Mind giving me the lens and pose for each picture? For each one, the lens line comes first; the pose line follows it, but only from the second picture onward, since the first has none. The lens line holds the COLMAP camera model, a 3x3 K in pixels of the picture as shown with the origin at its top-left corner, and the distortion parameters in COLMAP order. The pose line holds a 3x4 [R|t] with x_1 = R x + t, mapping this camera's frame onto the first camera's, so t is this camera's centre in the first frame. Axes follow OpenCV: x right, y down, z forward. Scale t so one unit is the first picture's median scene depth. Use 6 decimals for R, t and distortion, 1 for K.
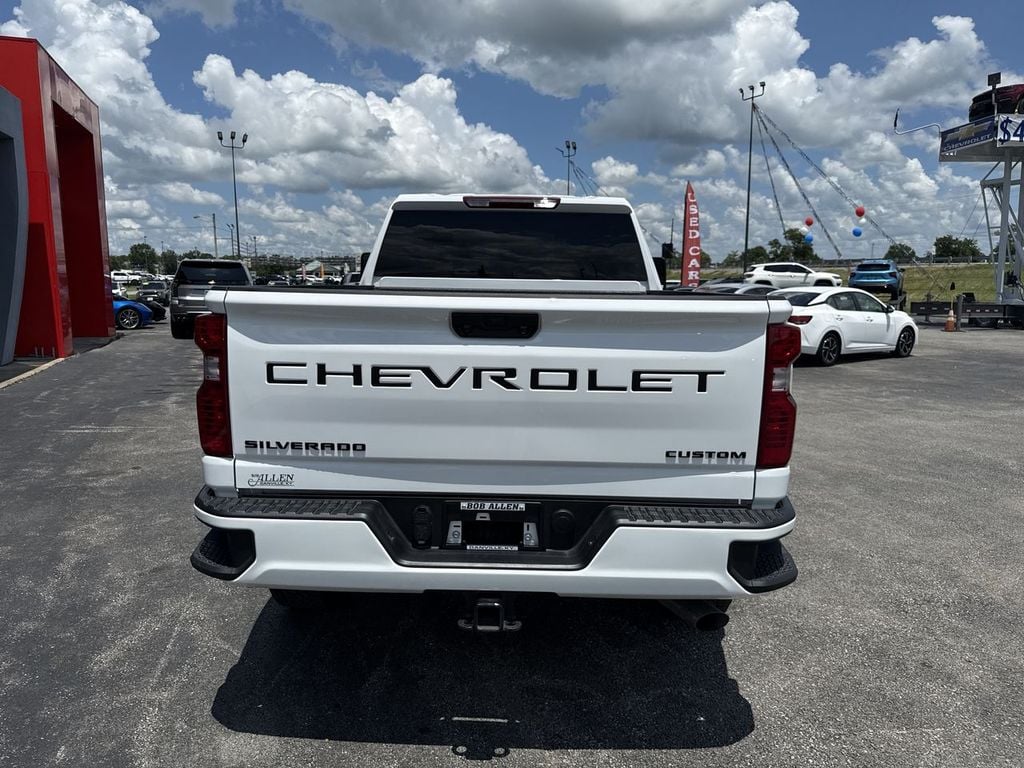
lens RADIAL K [[718.9, 0, 506.0], [0, 718.9, 374.4], [0, 0, 1]] dist [0.089651, -0.104217]
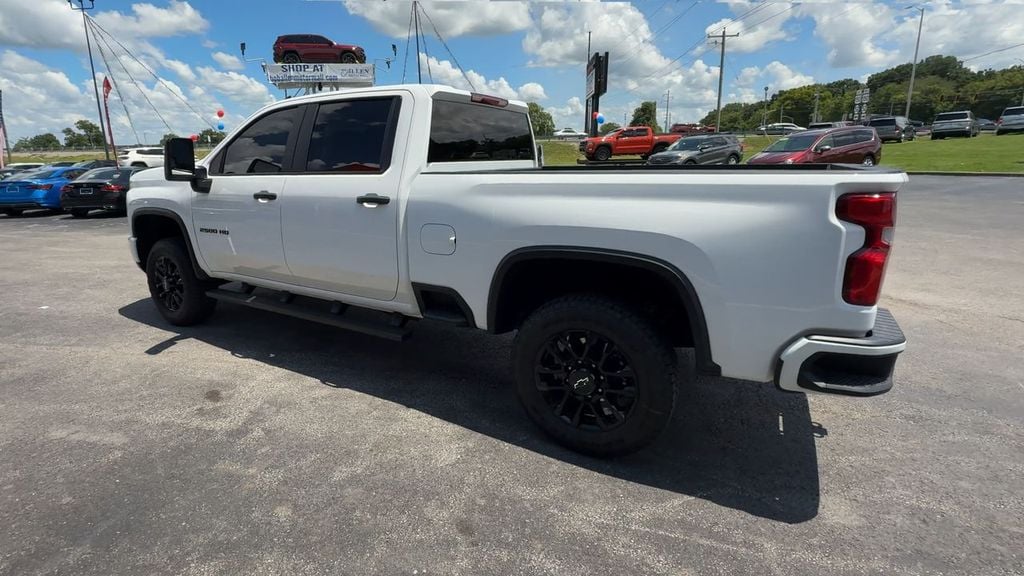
lens RADIAL K [[478.3, 0, 472.2], [0, 478.3, 252.6], [0, 0, 1]] dist [0.002679, -0.000984]
pose [[0.503635, -0.190061, 0.842751, -1.479812], [0.134926, 0.980834, 0.140569, -0.195158], [-0.853315, 0.042913, 0.519626, 1.195951]]
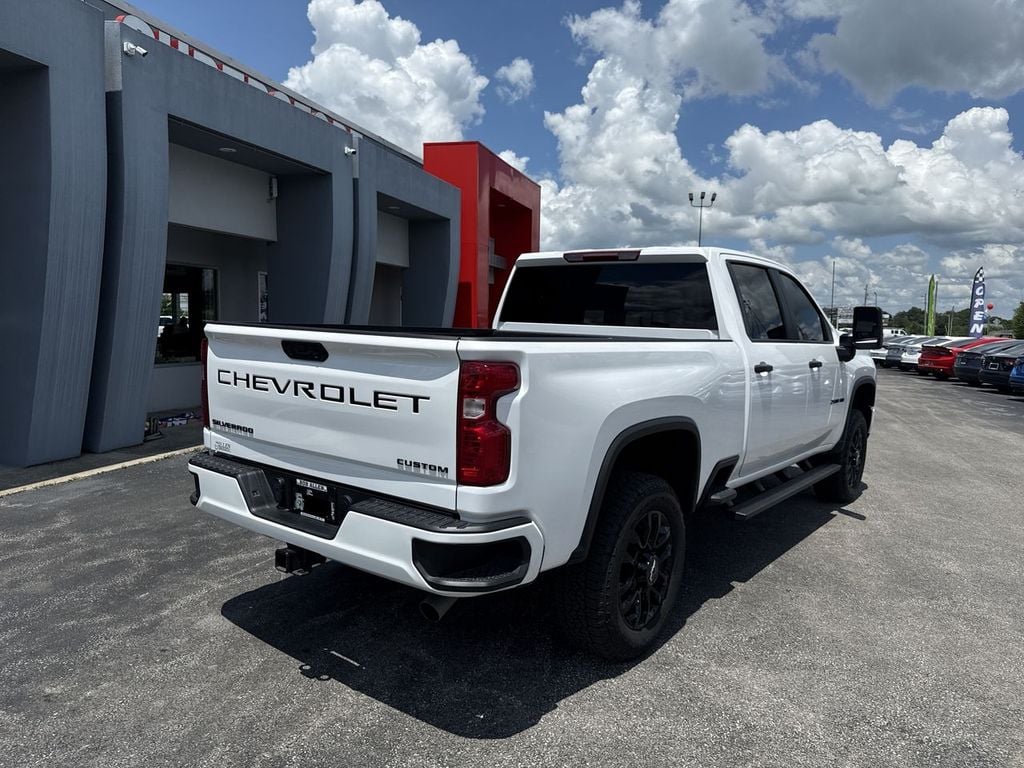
lens RADIAL K [[717.2, 0, 515.8], [0, 717.2, 383.0], [0, 0, 1]] dist [0.080572, -0.115306]
pose [[0.810202, 0.066265, -0.582393, 1.086980], [-0.100000, 0.994649, -0.025945, -0.010923], [0.577557, 0.079260, 0.812494, 0.105190]]
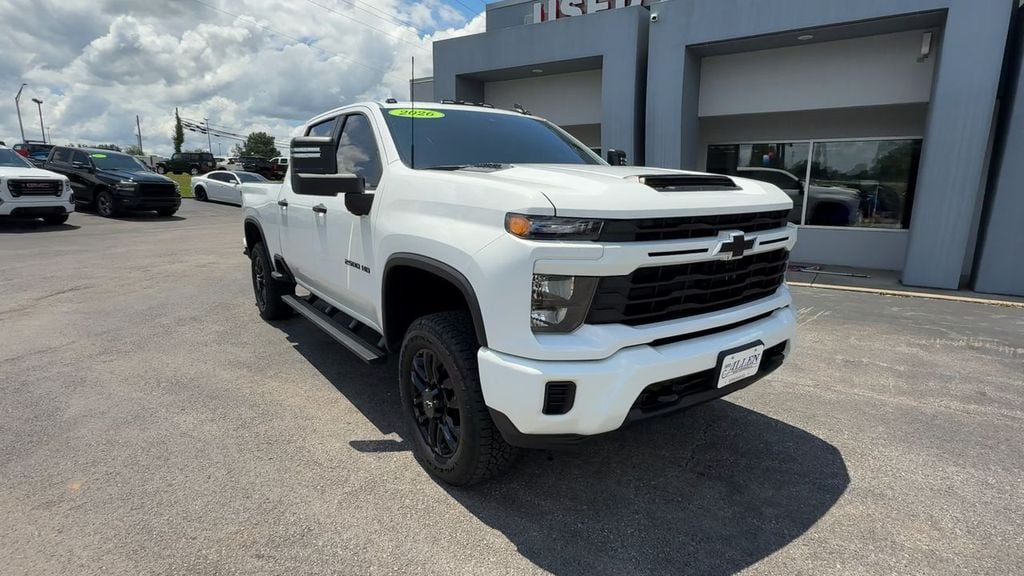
lens RADIAL K [[540.1, 0, 523.4], [0, 540.1, 292.6], [0, 0, 1]] dist [0.002940, 0.001211]
pose [[-0.788796, 0.109262, -0.604866, 1.052418], [-0.092545, 0.951744, 0.292608, -0.545397], [0.607648, 0.286786, -0.740620, 4.367453]]
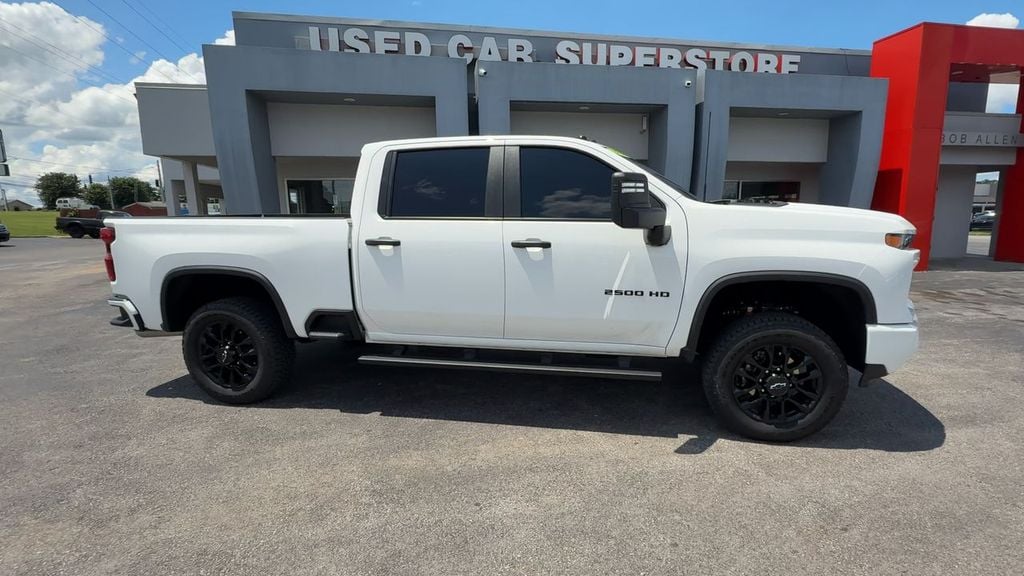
lens RADIAL K [[480.1, 0, 550.6], [0, 480.1, 294.3], [0, 0, 1]] dist [0.006842, 0.000212]
pose [[-0.142445, 0.163046, -0.976281, 1.933105], [-0.124869, 0.975499, 0.181134, -0.357568], [0.981895, 0.147709, -0.118595, 2.869058]]
